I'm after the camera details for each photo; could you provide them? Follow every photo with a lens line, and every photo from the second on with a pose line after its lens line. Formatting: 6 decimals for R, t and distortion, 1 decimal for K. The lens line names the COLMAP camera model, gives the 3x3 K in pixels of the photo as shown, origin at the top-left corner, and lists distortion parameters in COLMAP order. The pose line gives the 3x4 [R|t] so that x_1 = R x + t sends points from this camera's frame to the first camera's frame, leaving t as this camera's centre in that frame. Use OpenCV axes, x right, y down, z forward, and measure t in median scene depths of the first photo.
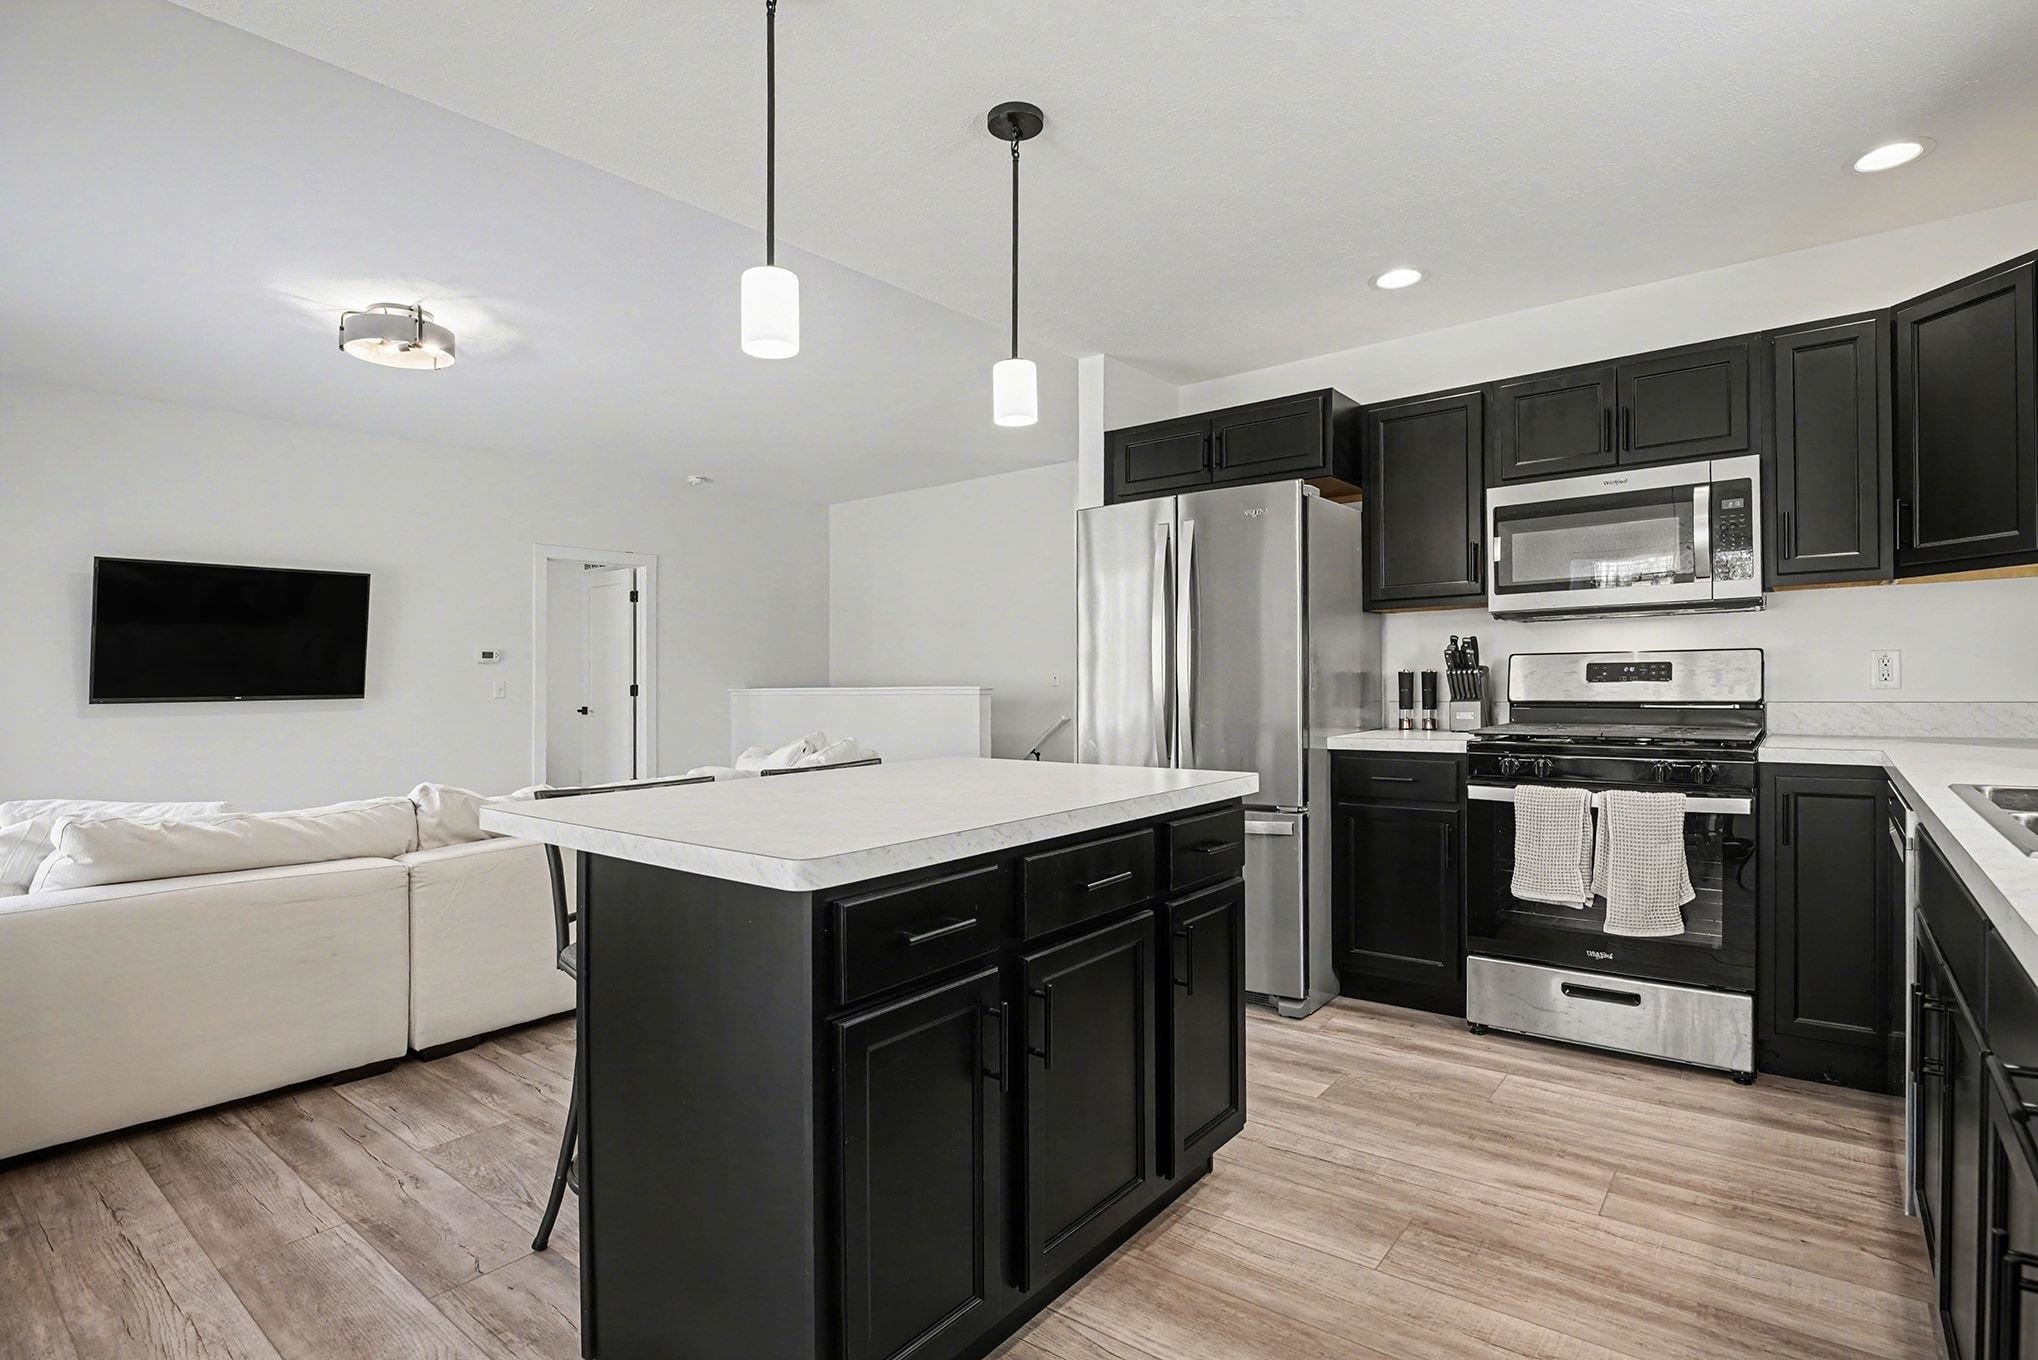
lens RADIAL K [[1024.5, 0, 1048.4], [0, 1024.5, 671.0], [0, 0, 1]] dist [-0.010785, -0.010420]
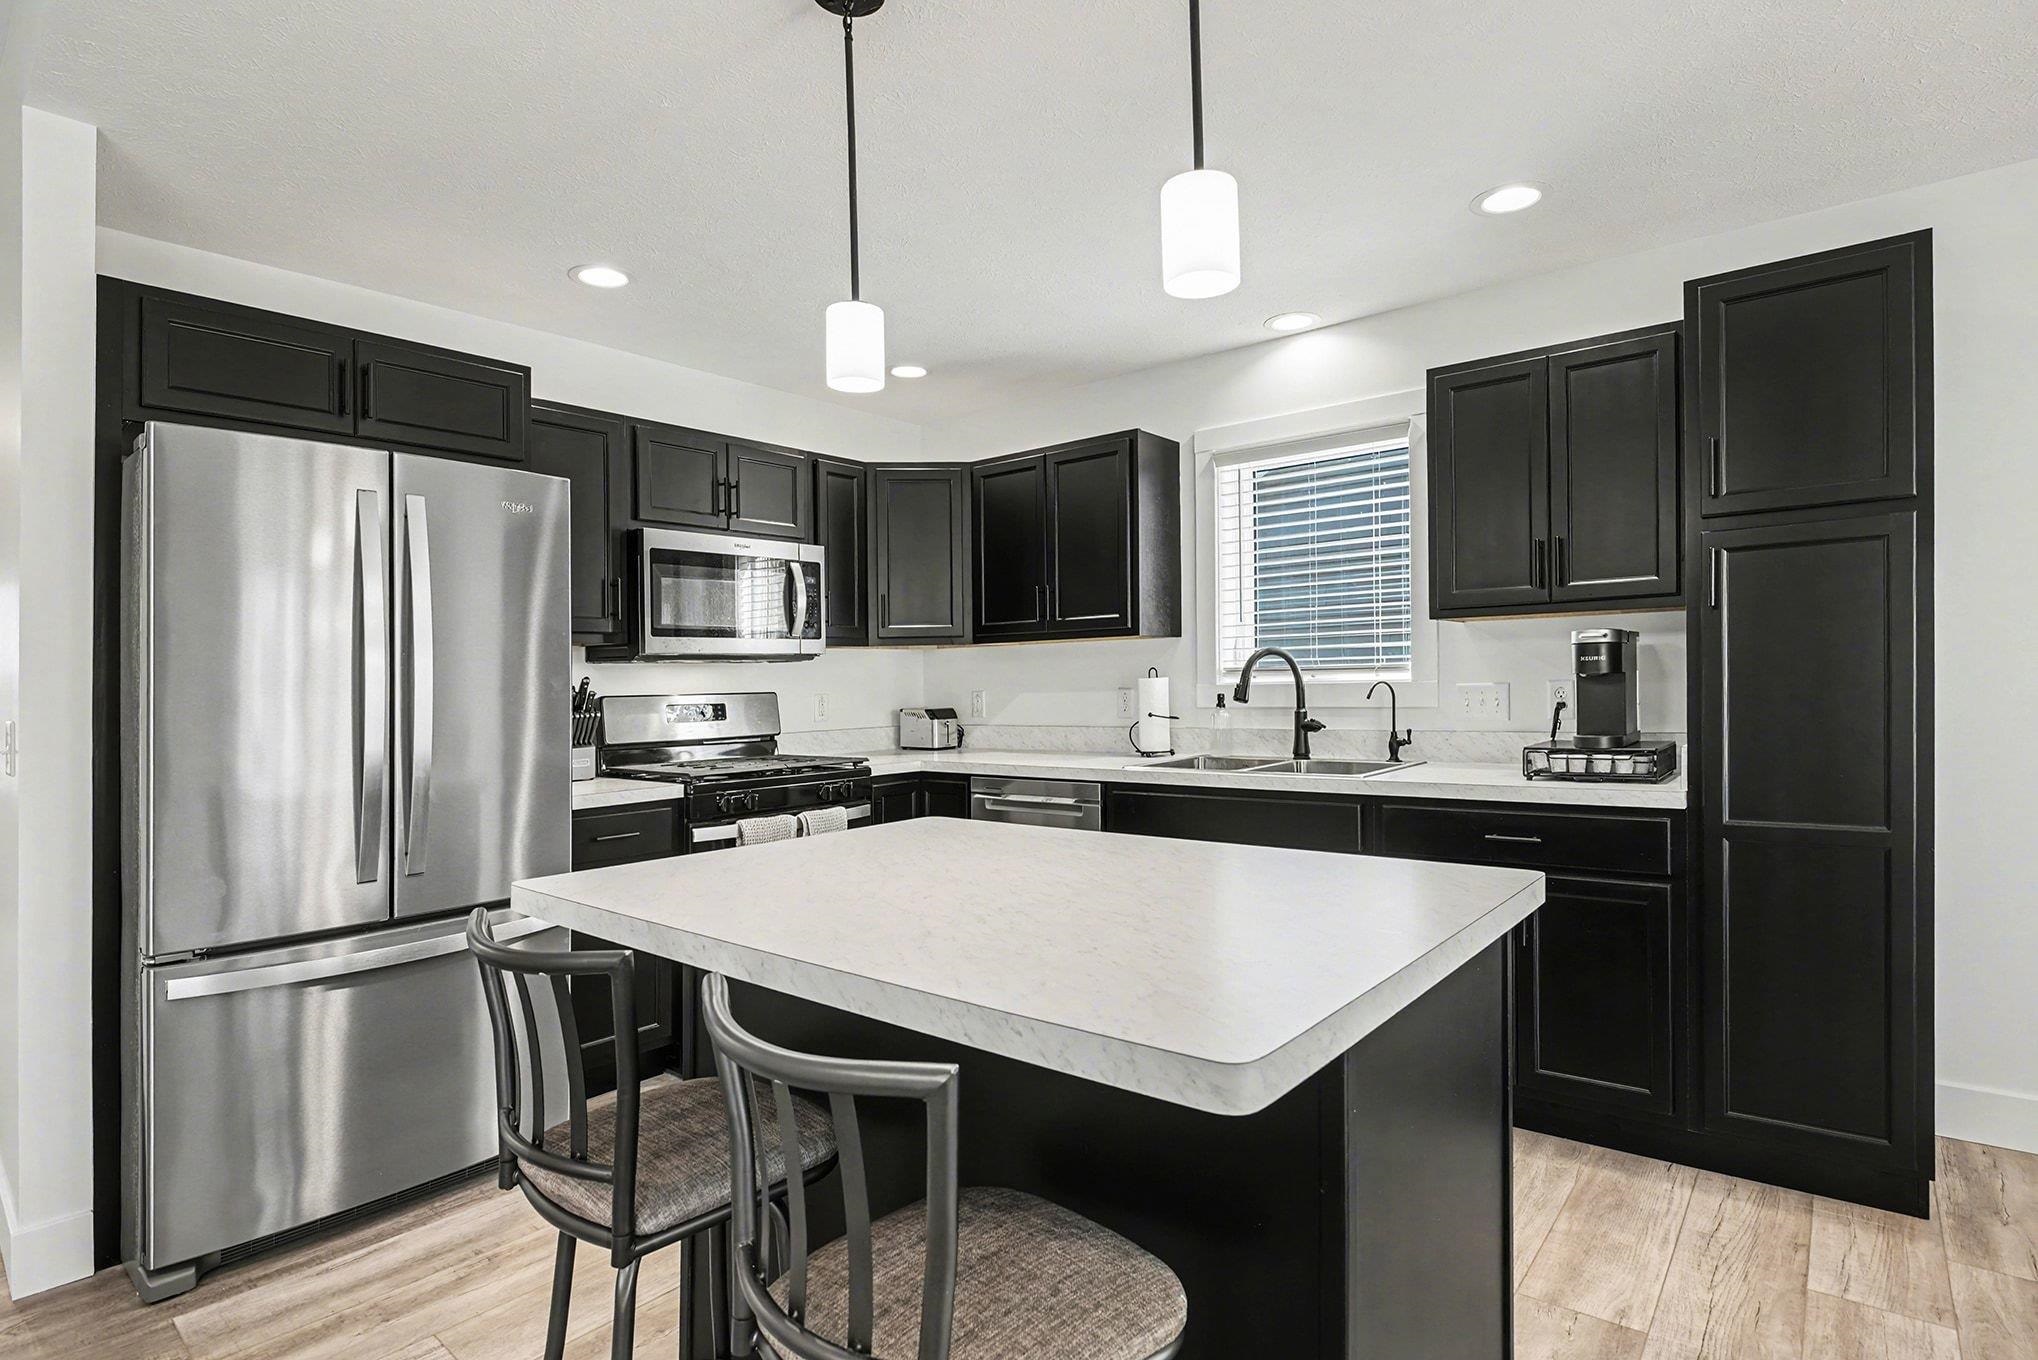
lens RADIAL K [[1025.2, 0, 1079.4], [0, 1025.2, 687.0], [0, 0, 1]] dist [0.000709, 0.000055]
pose [[-0.008934, 0.008006, 0.999928, -0.638881], [0.012593, 0.999890, -0.007893, -0.014421], [-0.999881, 0.012522, -0.009034, 0.692425]]
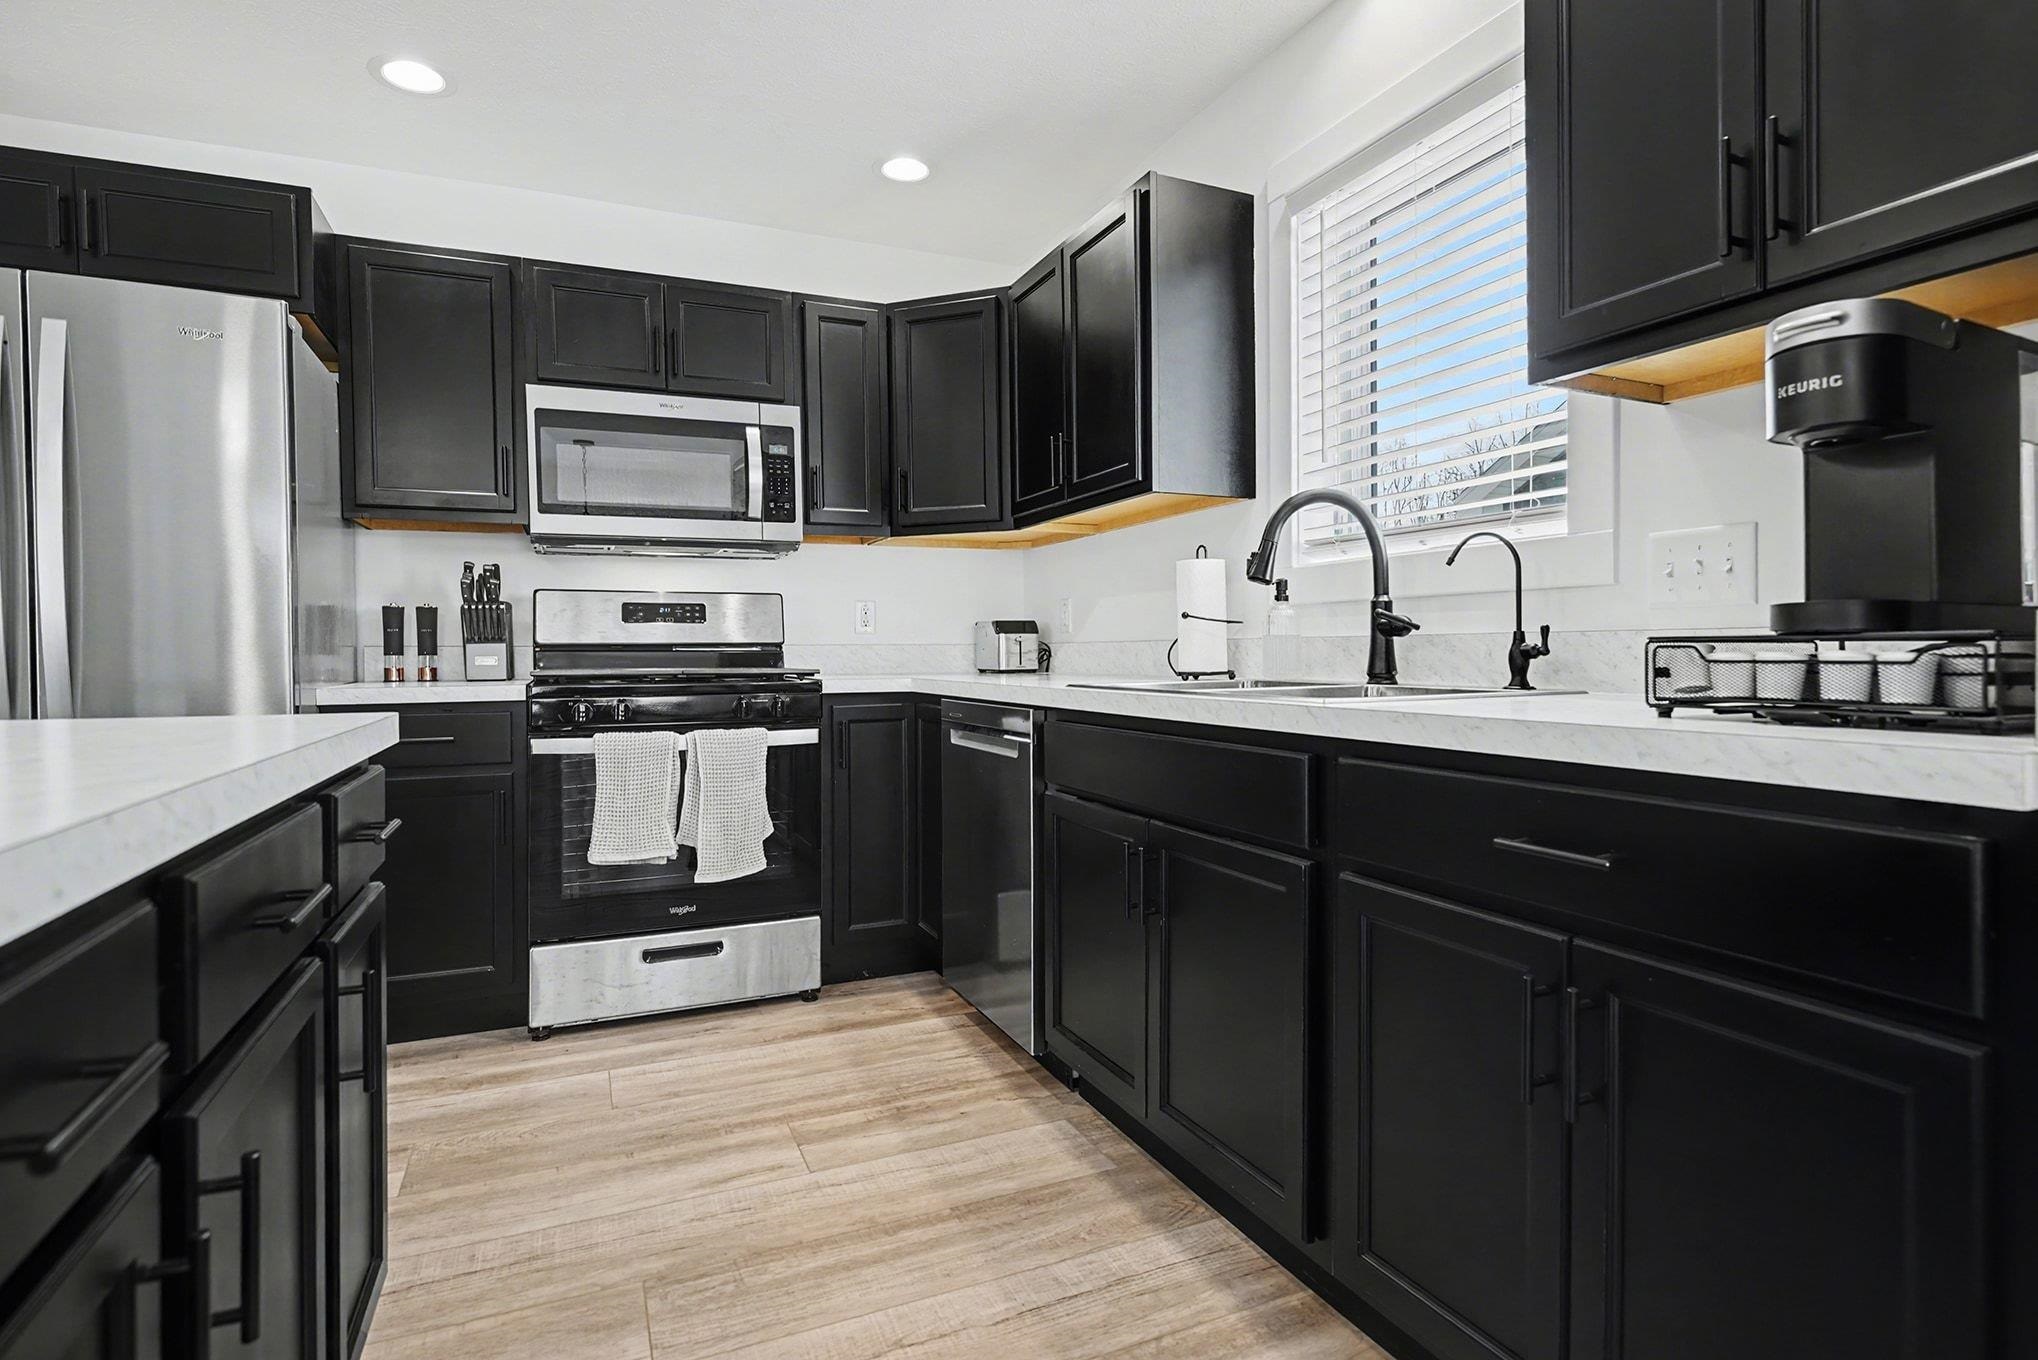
lens RADIAL K [[1024.5, 0, 1048.4], [0, 1024.5, 671.0], [0, 0, 1]] dist [-0.010785, -0.010420]
pose [[0.465956, -0.007682, 0.884774, -0.128035], [-0.004300, 0.999931, 0.010946, 0.051170], [-0.884797, -0.008905, 0.465891, 0.280717]]
